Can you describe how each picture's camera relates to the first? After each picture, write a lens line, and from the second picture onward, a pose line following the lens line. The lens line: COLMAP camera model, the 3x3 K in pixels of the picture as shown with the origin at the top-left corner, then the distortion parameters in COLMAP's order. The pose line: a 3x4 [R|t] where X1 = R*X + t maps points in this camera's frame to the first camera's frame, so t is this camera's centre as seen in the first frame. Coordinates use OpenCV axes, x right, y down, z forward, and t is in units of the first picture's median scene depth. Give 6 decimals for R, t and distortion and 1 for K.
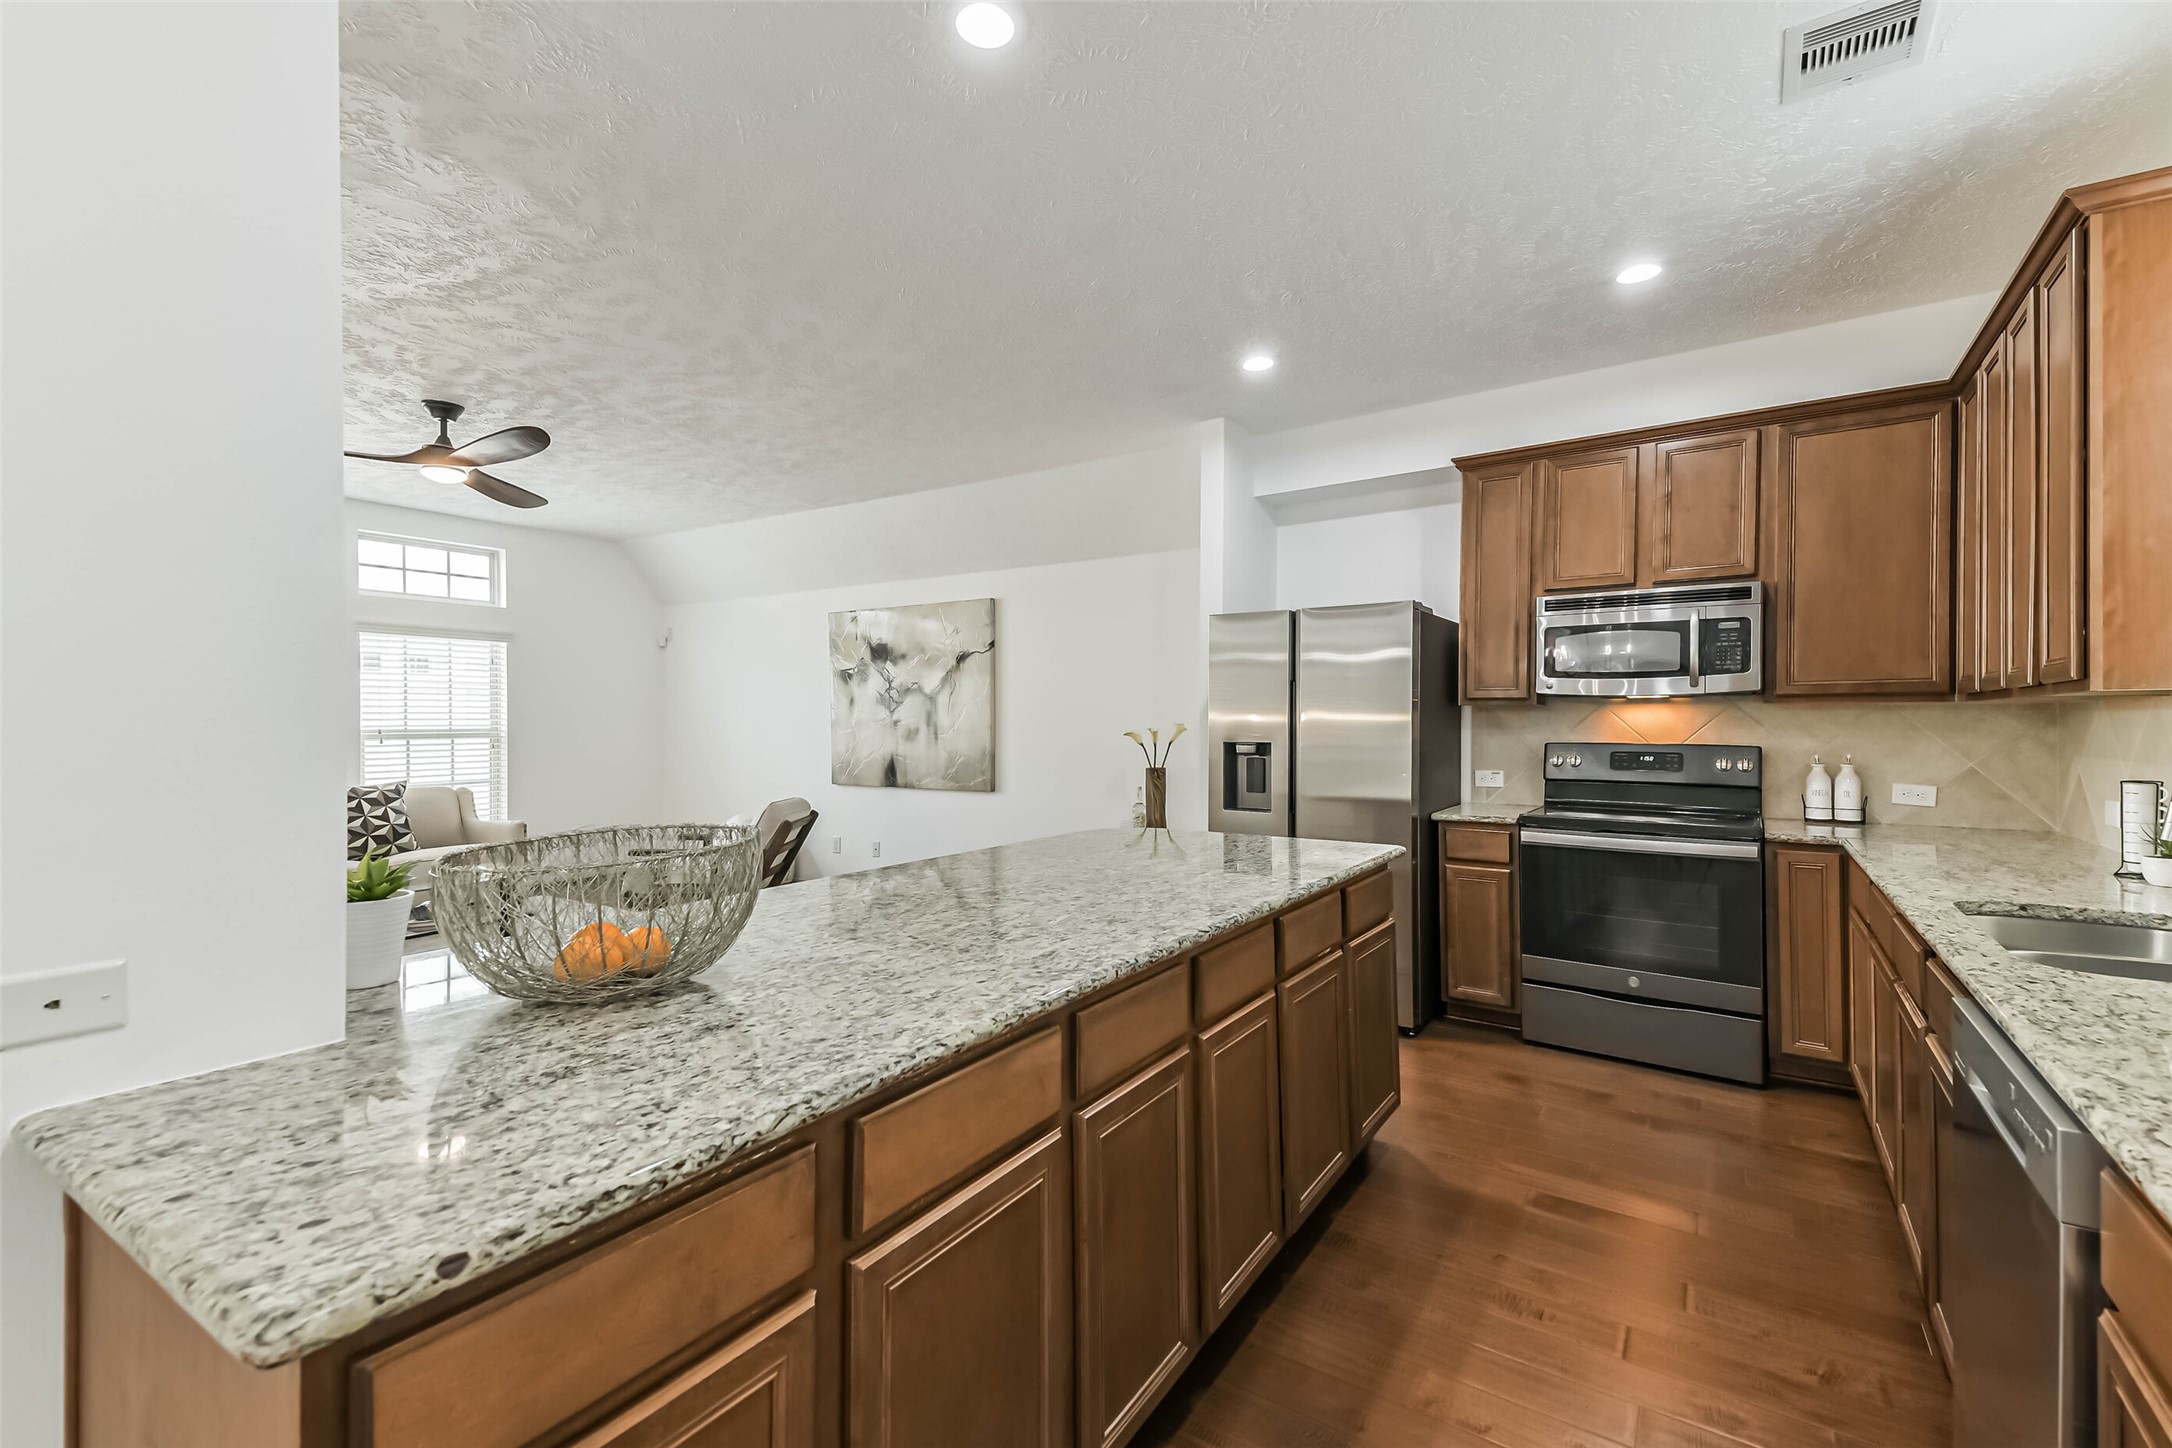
lens RADIAL K [[953.5, 0, 1092.3], [0, 953.5, 718.8], [0, 0, 1]] dist [0.061162, -0.029547]
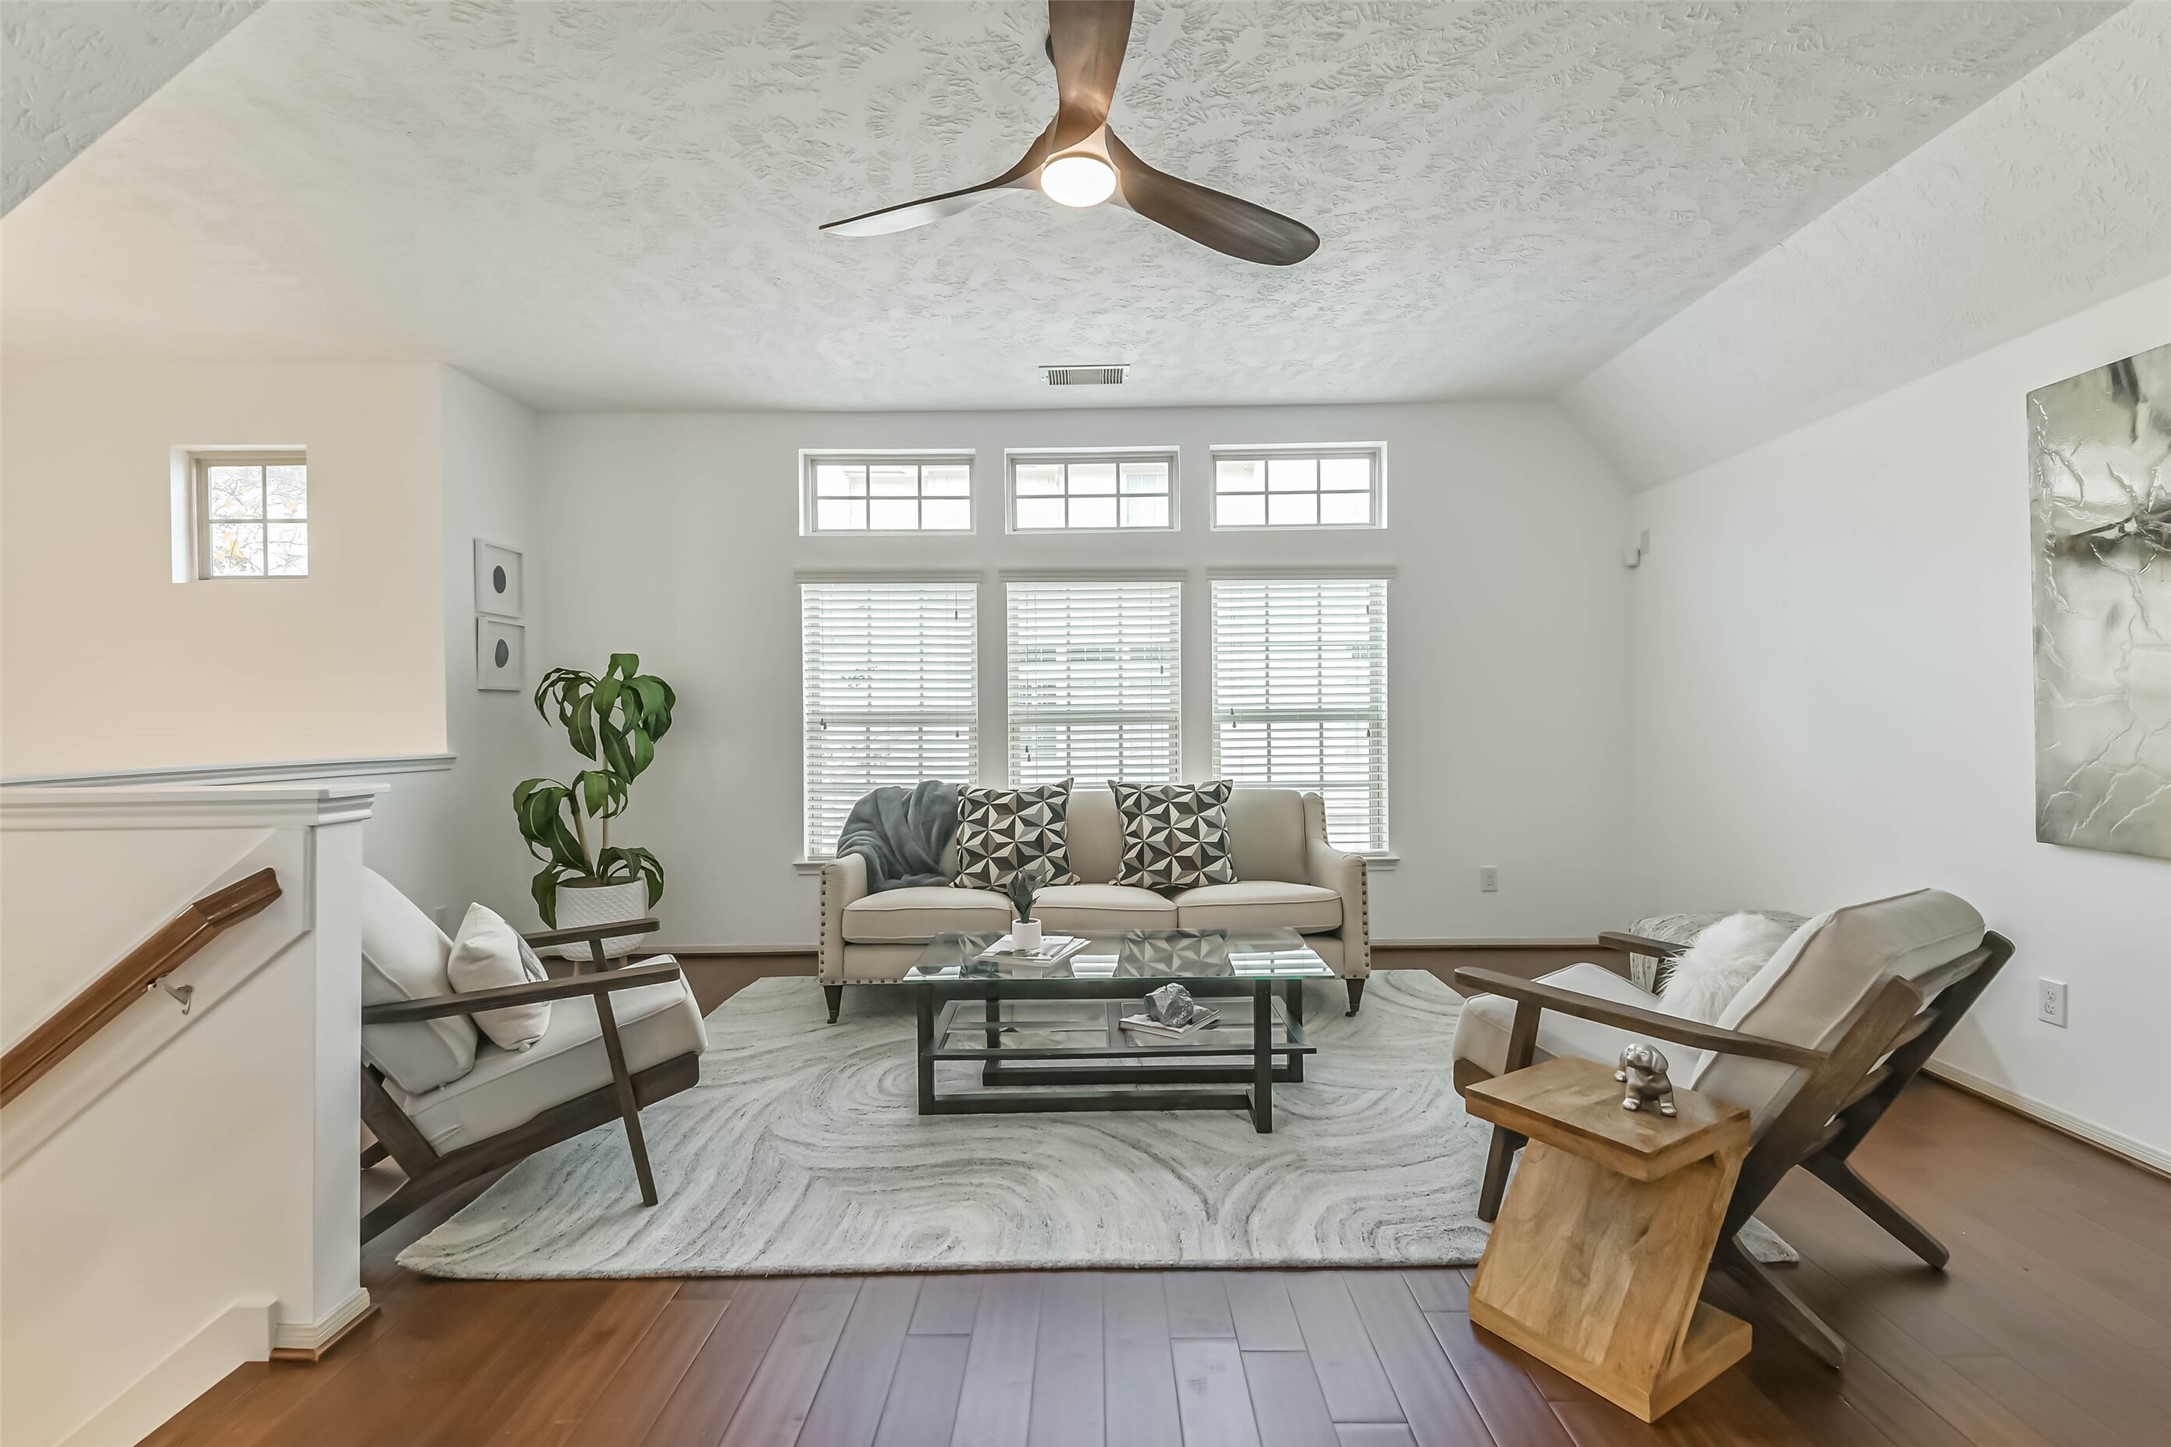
lens RADIAL K [[987.5, 0, 1091.1], [0, 987.5, 720.4], [0, 0, 1]] dist [-0.001115, -0.000196]
pose [[0.545038, -0.002388, -0.838408, -0.239560], [0.005308, 0.999986, 0.000603, 0.029040], [0.838394, -0.004779, 0.545043, 0.763196]]
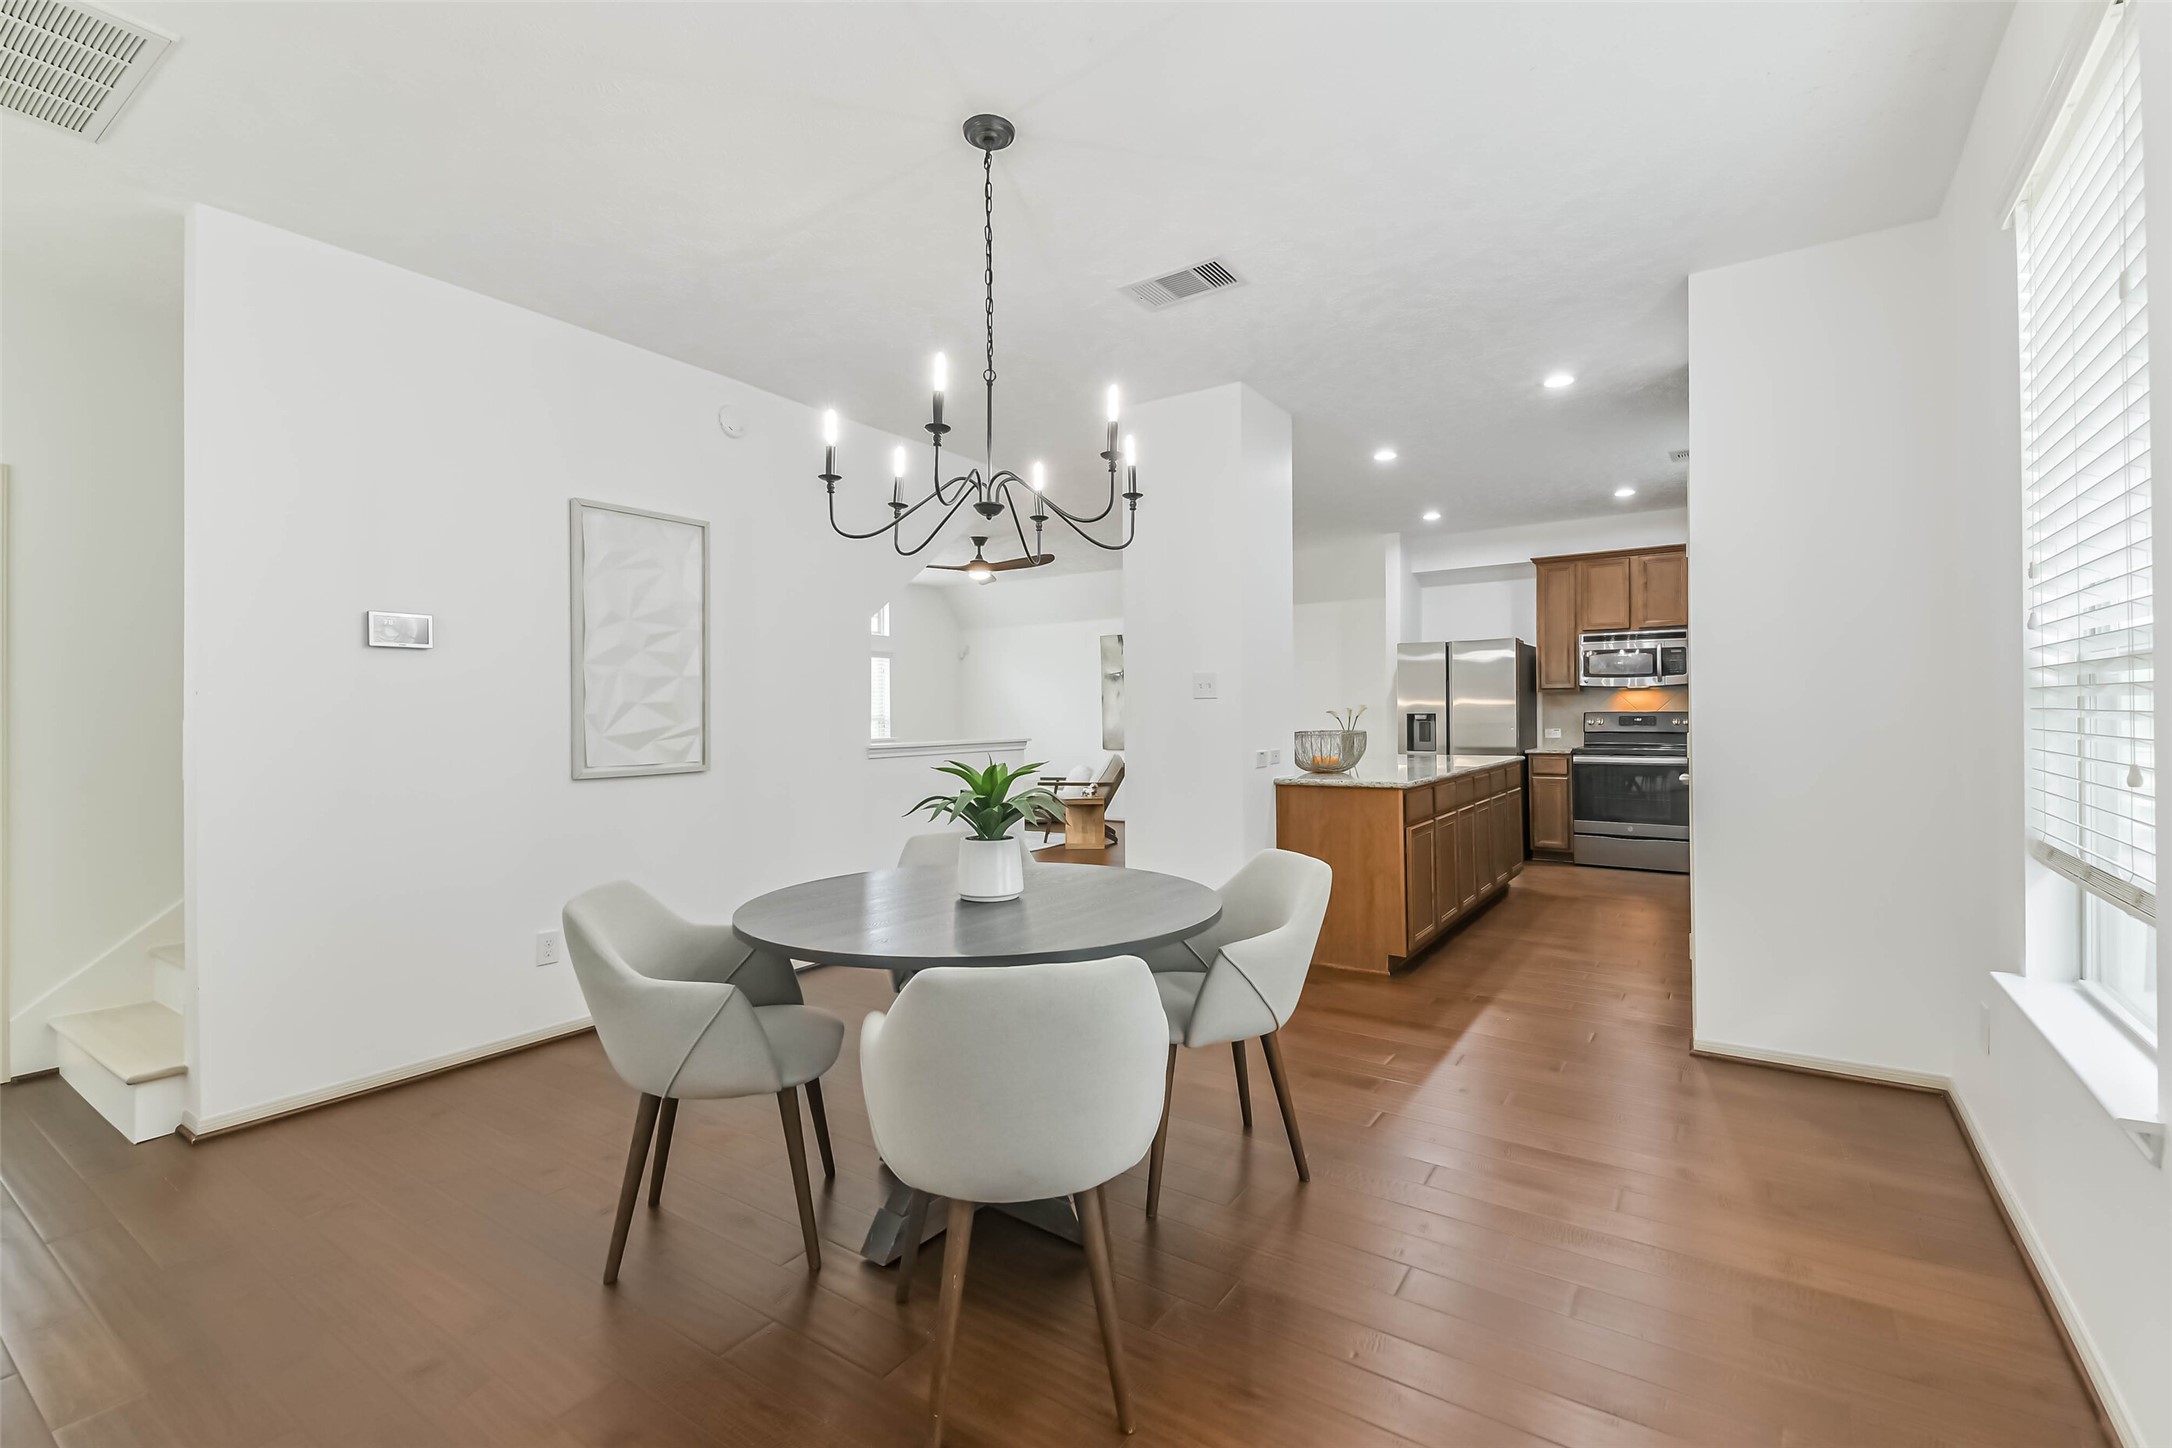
lens RADIAL K [[985.0, 0, 1060.1], [0, 985.0, 703.6], [0, 0, 1]] dist [-0.000095, -0.000043]
pose [[0.999020, -0.009623, -0.043209, -0.440059], [0.009334, 0.999933, -0.006894, 0.011118], [0.043272, 0.006484, 0.999042, -0.902790]]
